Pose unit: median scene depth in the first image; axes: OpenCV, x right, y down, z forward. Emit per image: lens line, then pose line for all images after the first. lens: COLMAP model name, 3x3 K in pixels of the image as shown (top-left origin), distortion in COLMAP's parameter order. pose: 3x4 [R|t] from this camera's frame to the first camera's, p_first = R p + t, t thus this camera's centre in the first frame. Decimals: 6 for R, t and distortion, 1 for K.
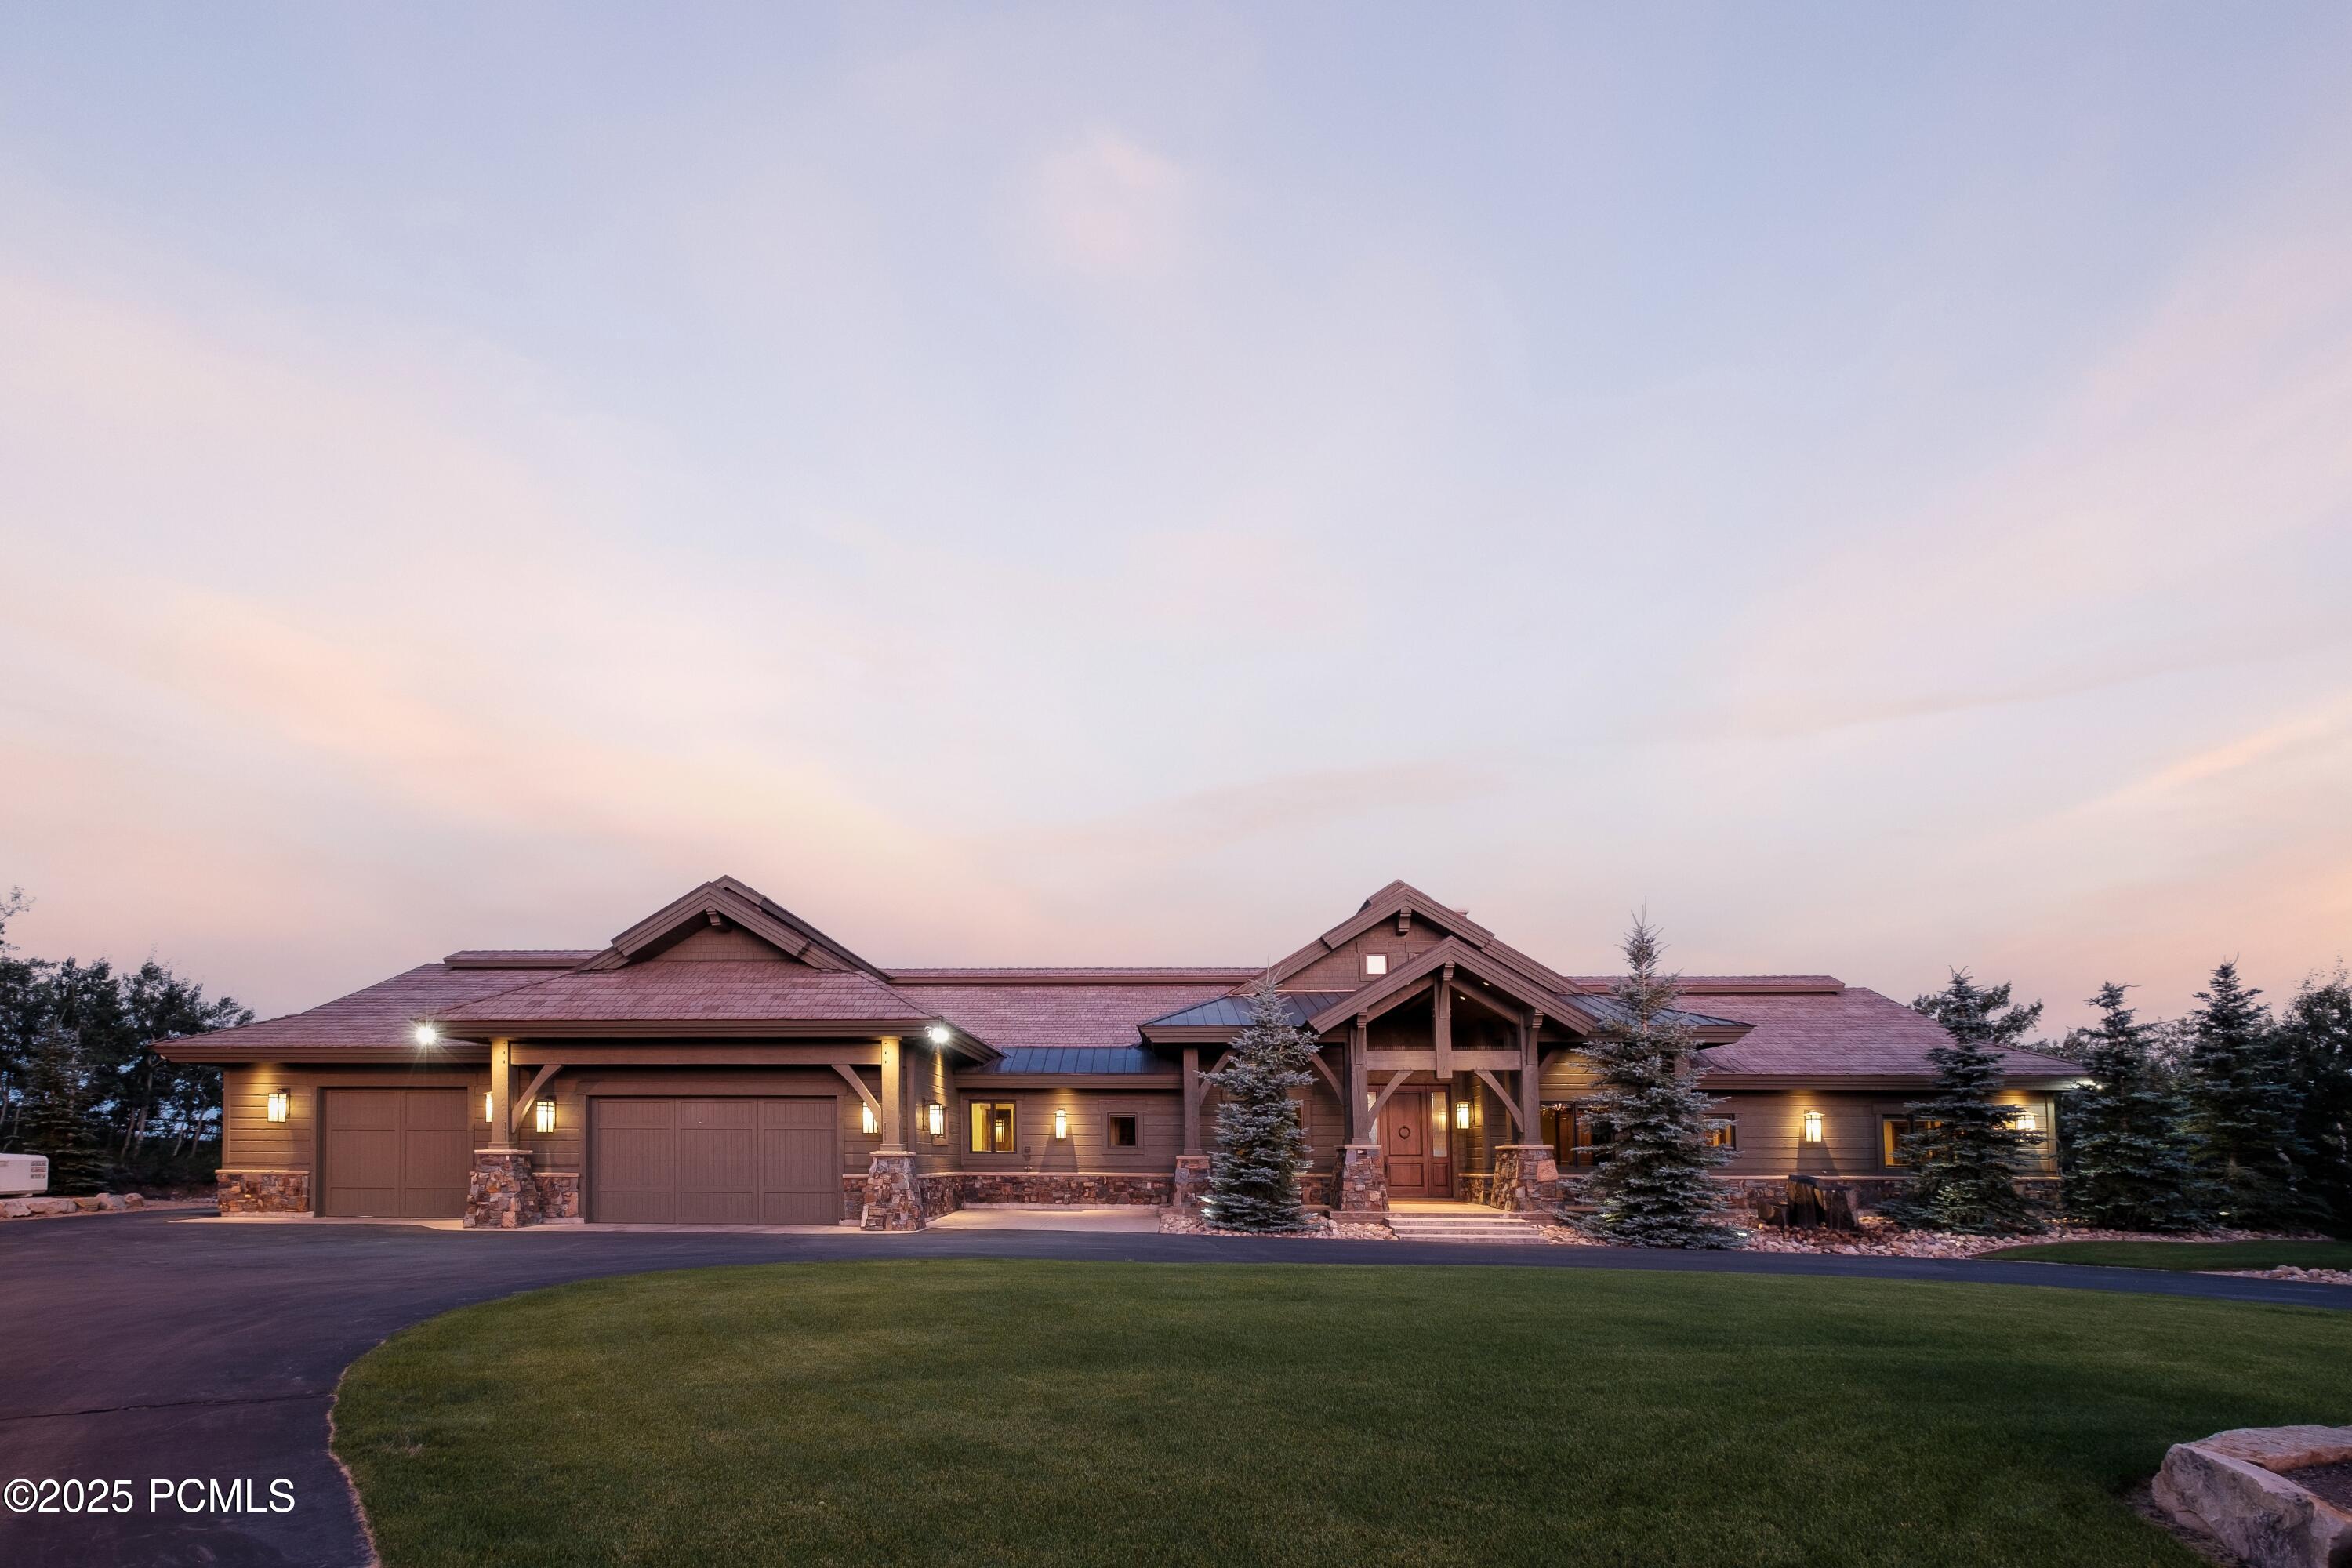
lens RADIAL K [[1119.6, 0, 1163.9], [0, 1119.6, 1060.0], [0, 0, 1]] dist [-0.006550, -0.000602]
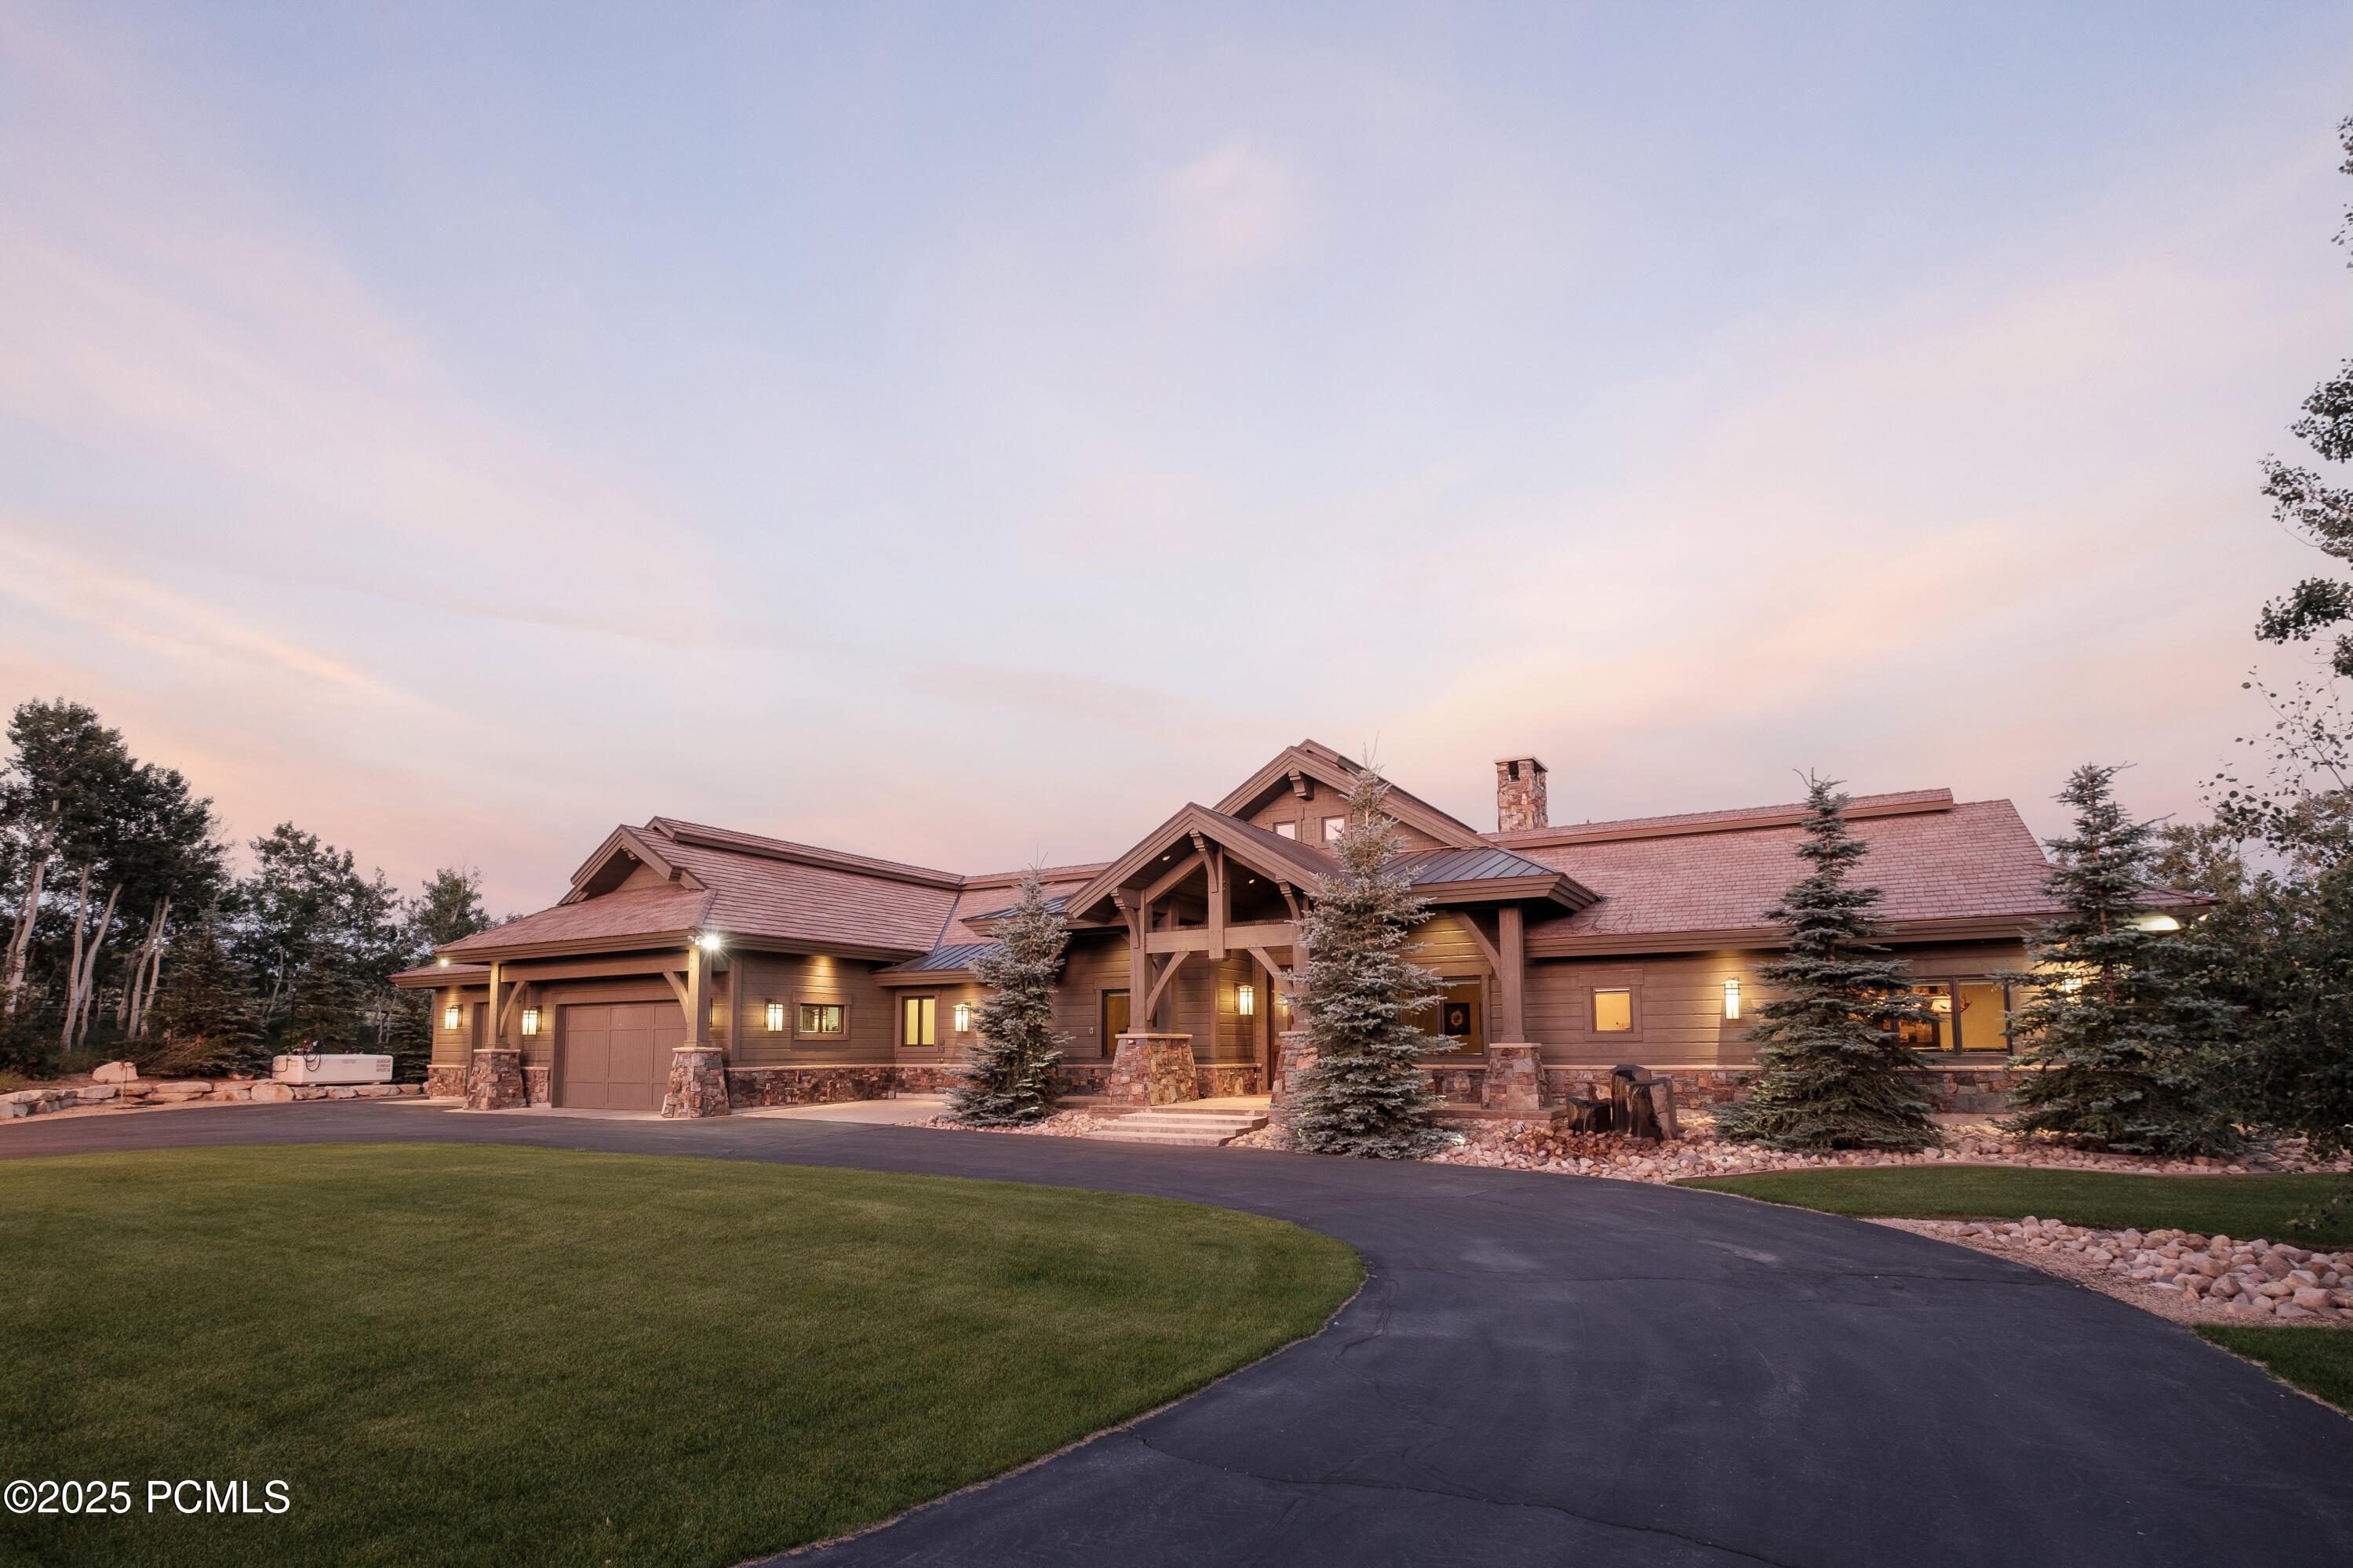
lens RADIAL K [[1119.9, 0, 1225.2], [0, 1119.9, 951.5], [0, 0, 1]] dist [-0.006550, -0.000602]
pose [[0.900832, -0.047983, -0.431509, 0.670728], [0.049686, 0.998738, -0.007331, 0.018414], [0.431316, -0.014837, 0.902079, 0.199327]]
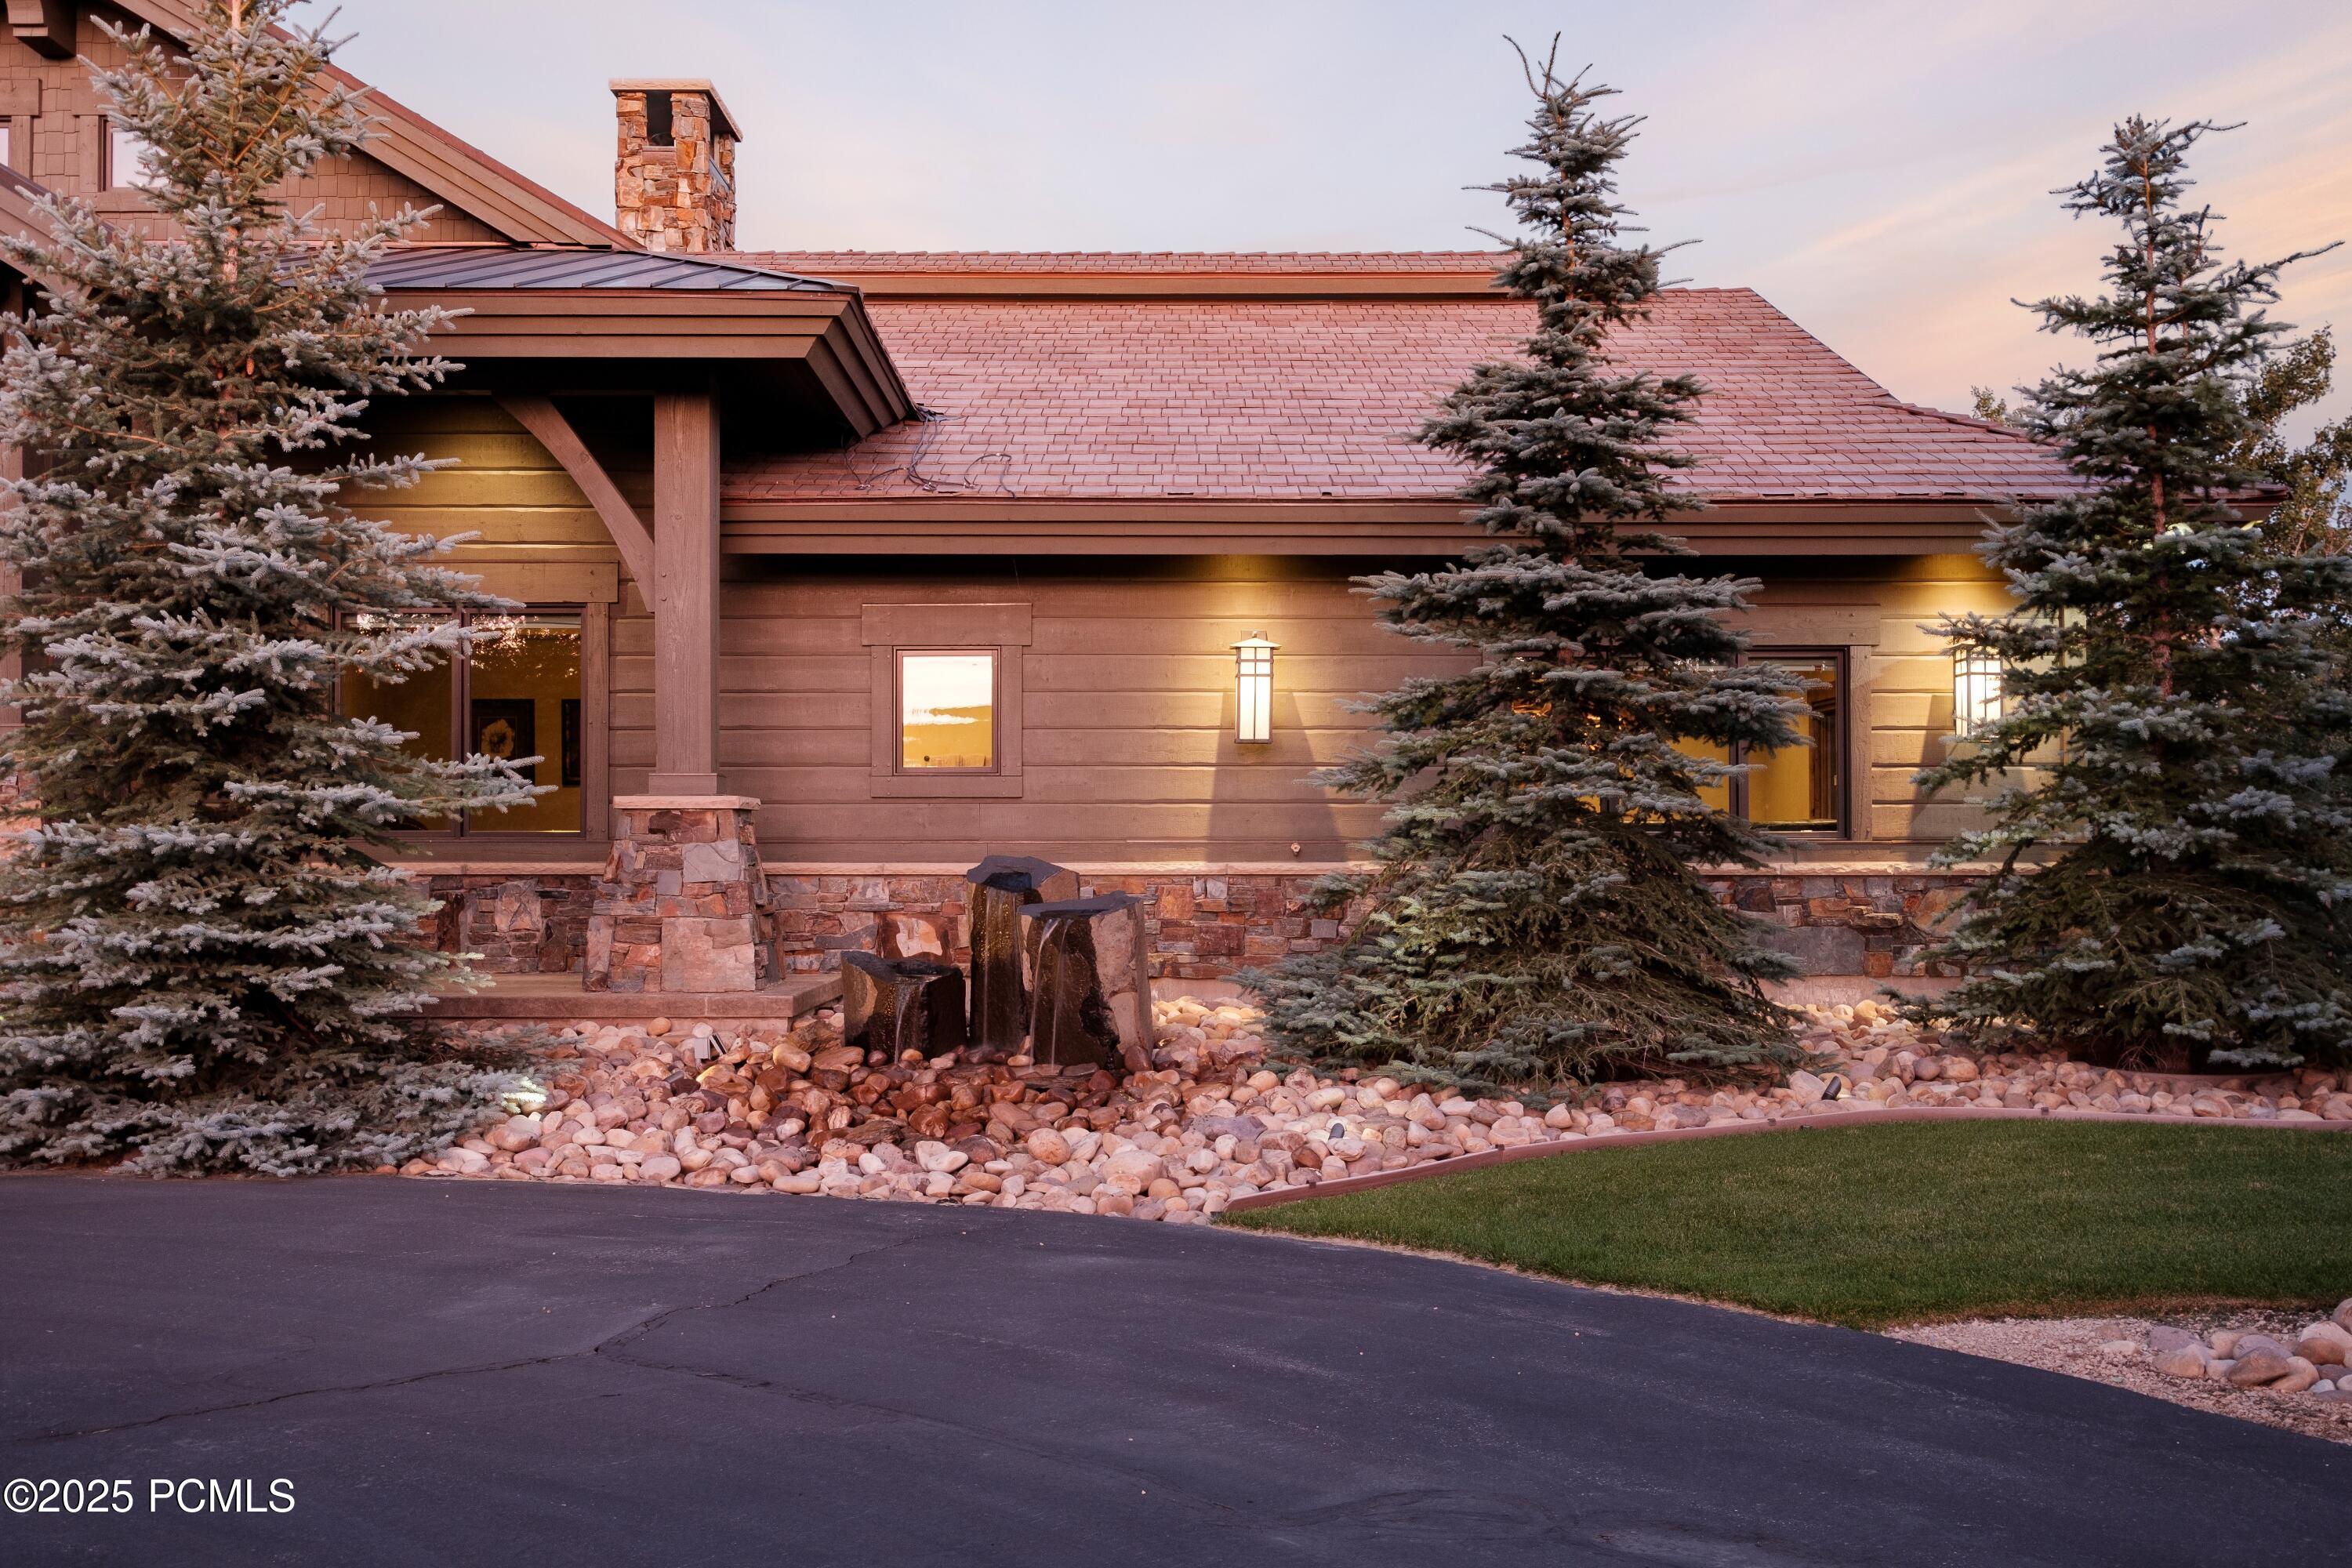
lens RADIAL K [[2300.6, 0, 1170.8], [0, 2300.6, 789.7], [0, 0, 1]] dist [0.008416, 0.000000]
pose [[0.998438, -0.003958, 0.055731, 0.589518], [0.000366, 0.997930, 0.064312, 0.053032], [-0.055870, -0.064191, 0.996372, 0.462800]]
